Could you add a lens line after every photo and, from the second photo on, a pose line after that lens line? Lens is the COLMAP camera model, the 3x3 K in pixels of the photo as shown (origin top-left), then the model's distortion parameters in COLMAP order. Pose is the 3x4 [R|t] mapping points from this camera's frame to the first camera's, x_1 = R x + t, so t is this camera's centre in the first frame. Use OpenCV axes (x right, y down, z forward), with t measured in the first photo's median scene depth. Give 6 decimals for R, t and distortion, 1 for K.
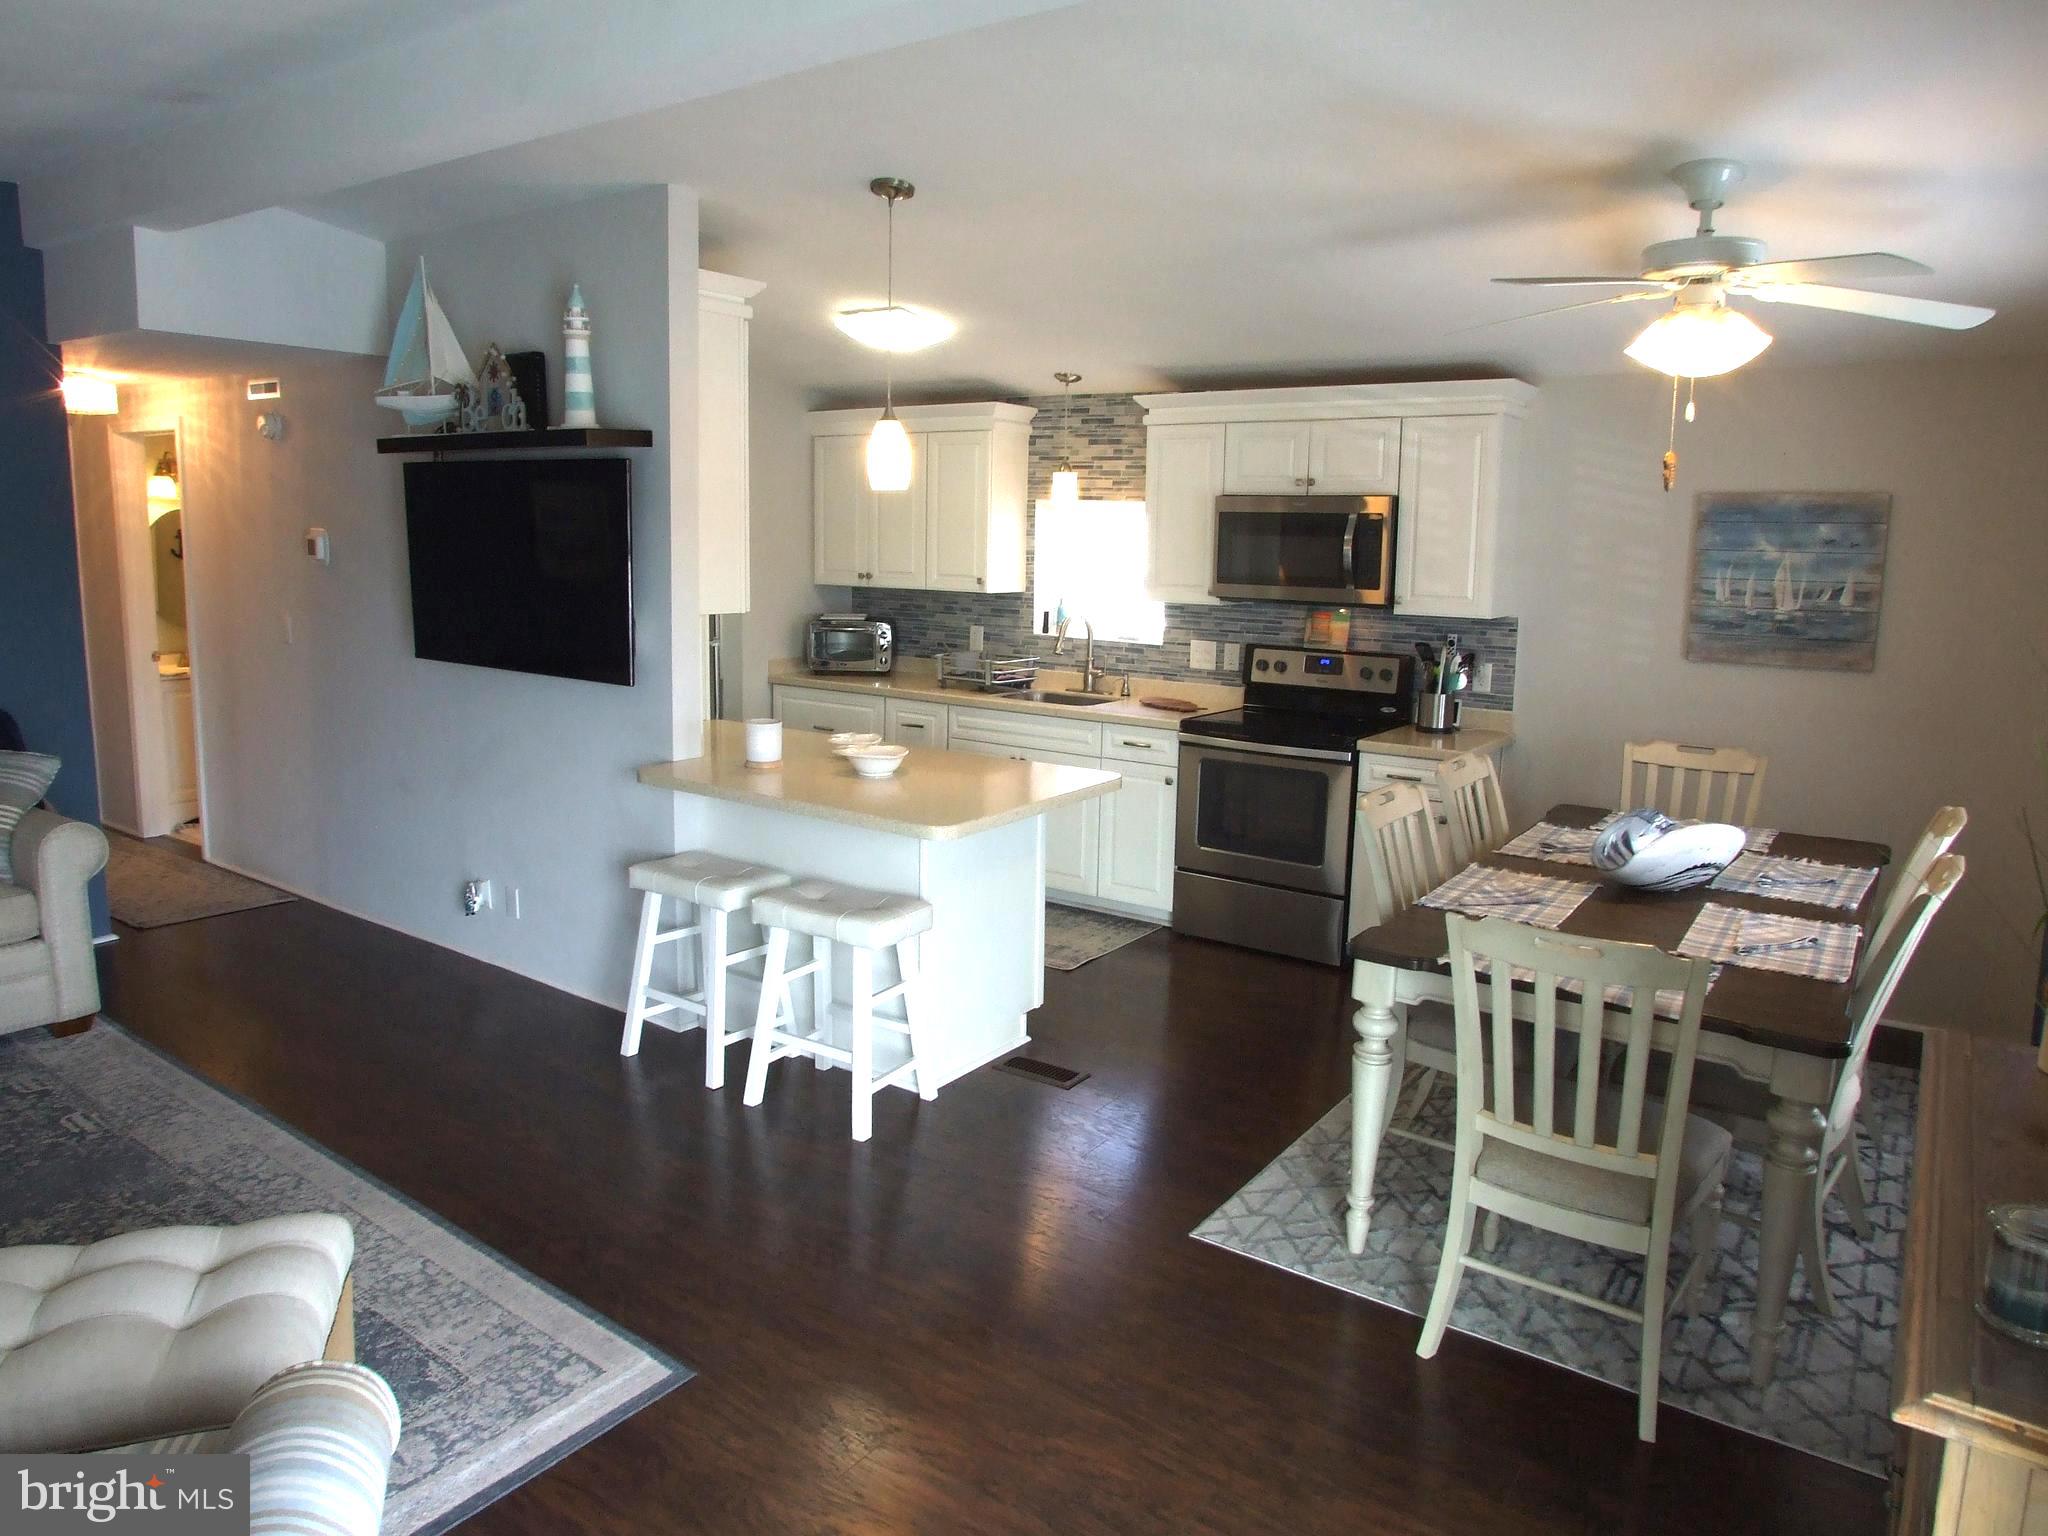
lens RADIAL K [[1337.8, 0, 1014.2], [0, 1337.8, 737.3], [0, 0, 1]] dist [-0.084407, 0.057608]
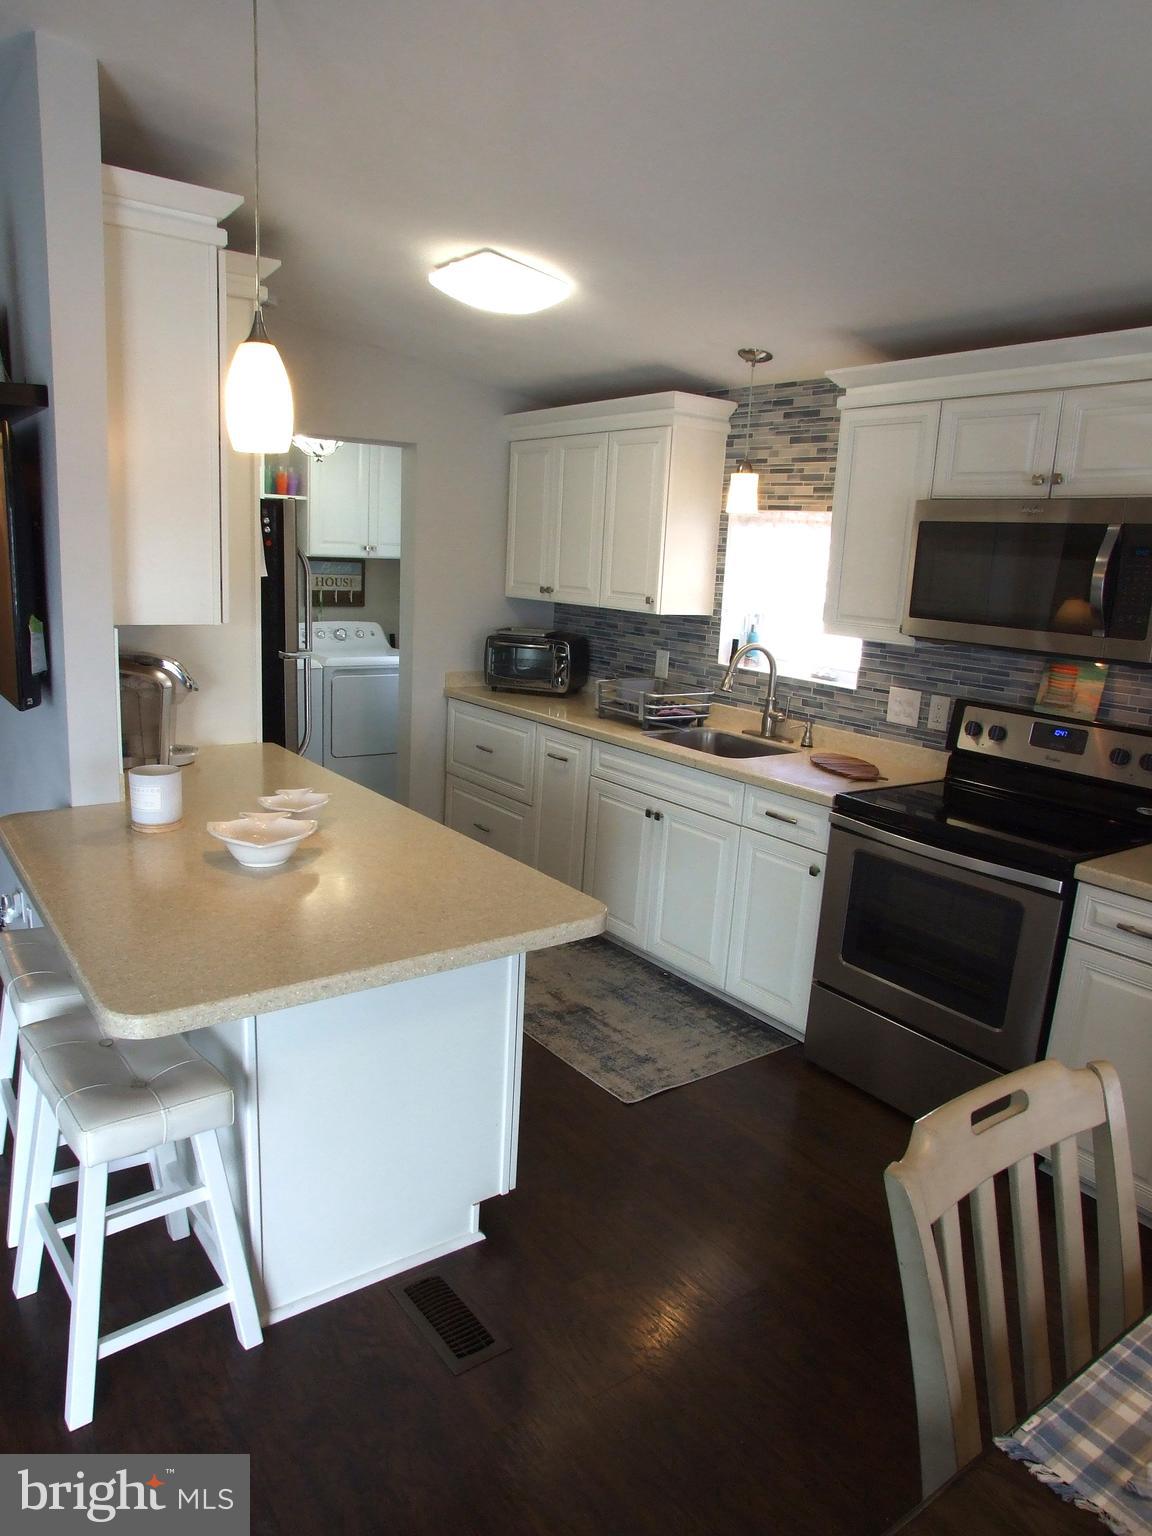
lens RADIAL K [[1028.2, 0, 433.5], [0, 1028.2, 724.3], [0, 0, 1]] dist [-0.053217, 0.007181]
pose [[0.905560, 0.090171, -0.414525, 0.168710], [-0.086805, 0.995859, 0.026996, -0.052460], [0.415243, 0.011536, 0.909637, 0.411156]]
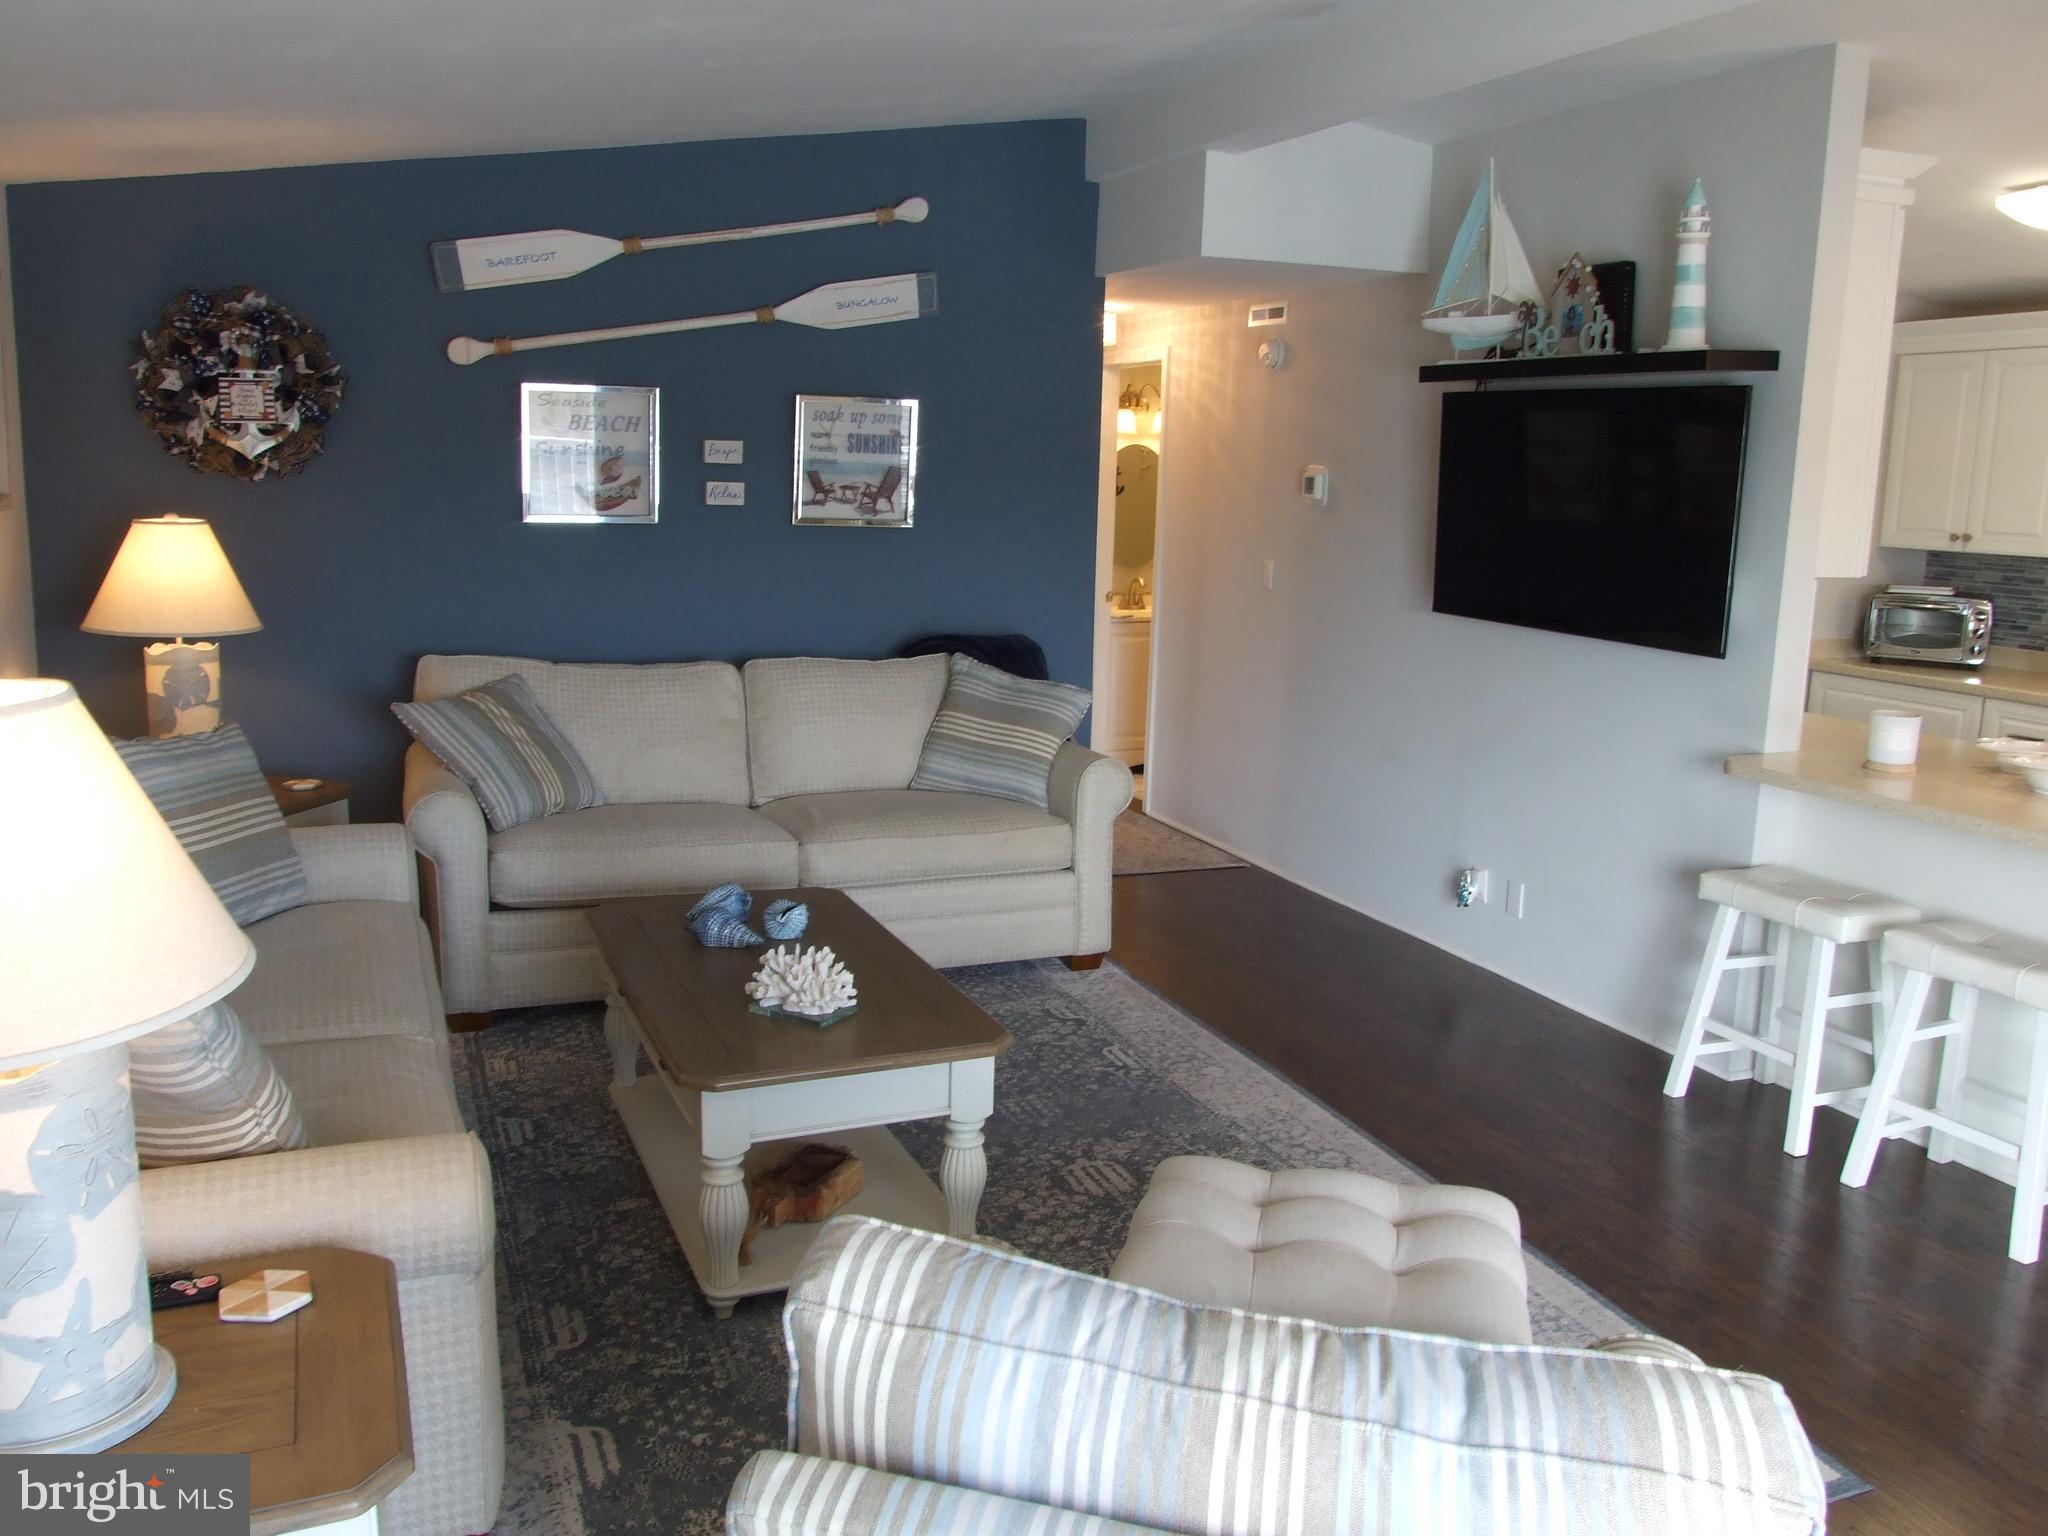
lens RADIAL K [[1626.1, 0, 1015.6], [0, 1626.1, 743.1], [0, 0, 1]] dist [-0.065295, 0.063244]
pose [[0.850044, 0.090043, -0.518958, -0.115445], [-0.085365, 0.995805, 0.032953, 0.015909], [0.519748, 0.016289, 0.854164, -0.079776]]
